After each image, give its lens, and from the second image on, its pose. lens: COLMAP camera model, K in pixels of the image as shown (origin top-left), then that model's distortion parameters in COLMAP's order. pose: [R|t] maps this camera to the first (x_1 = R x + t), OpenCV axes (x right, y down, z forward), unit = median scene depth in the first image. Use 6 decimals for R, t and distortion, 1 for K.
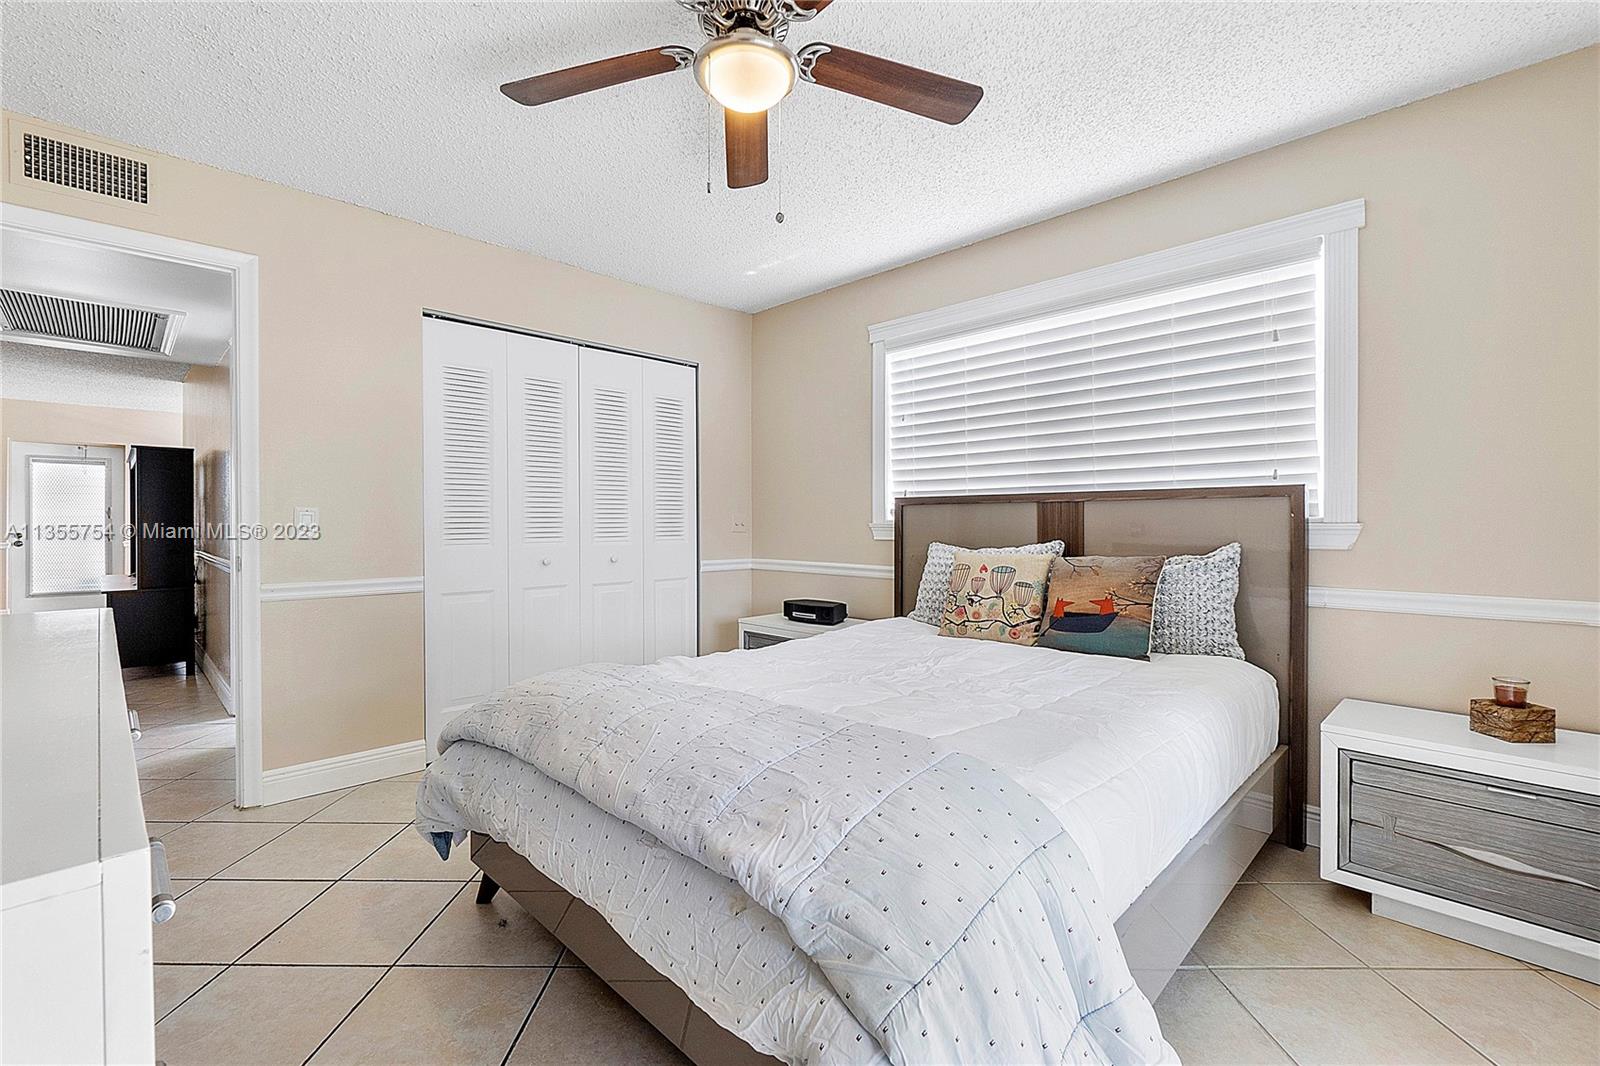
lens RADIAL K [[700.3, 0, 793.4], [0, 700.3, 528.8], [0, 0, 1]] dist [-0.003134, 0.000757]
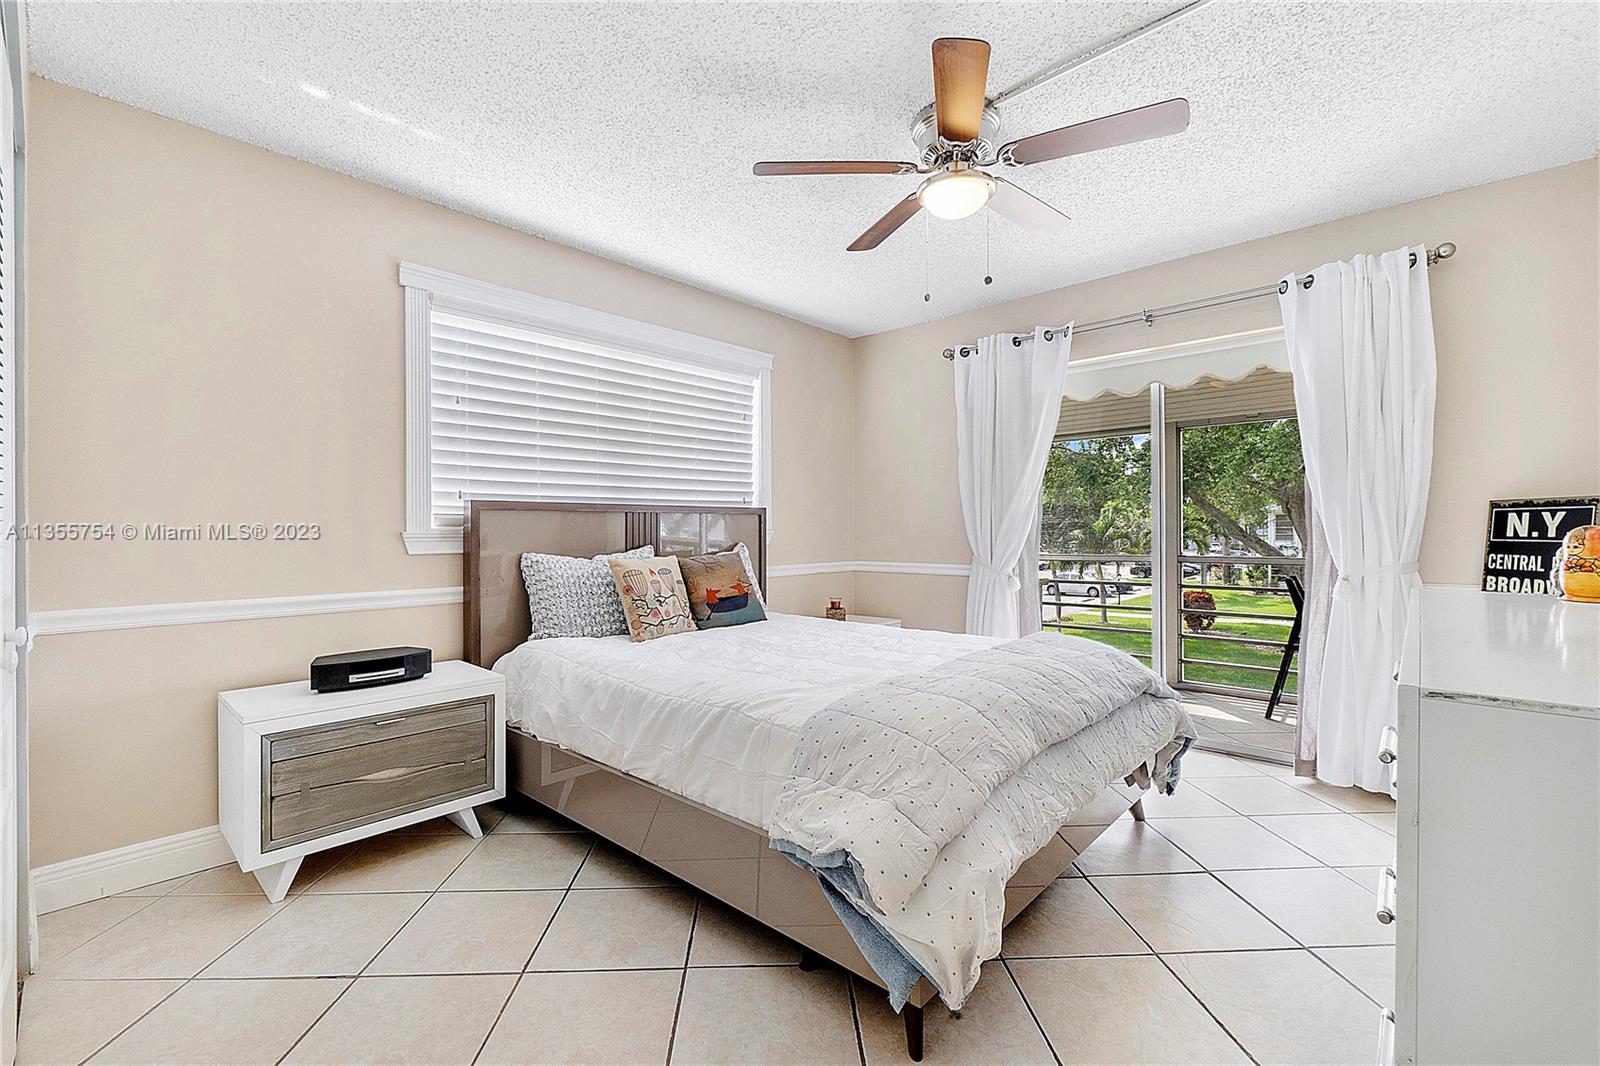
lens RADIAL K [[700.3, 0, 793.4], [0, 700.3, 528.8], [0, 0, 1]] dist [-0.003134, 0.000757]
pose [[-0.052748, 0.000250, 0.998608, -0.843854], [0.014084, 0.999901, 0.000493, -0.008660], [-0.998509, 0.014091, -0.052746, 0.841938]]
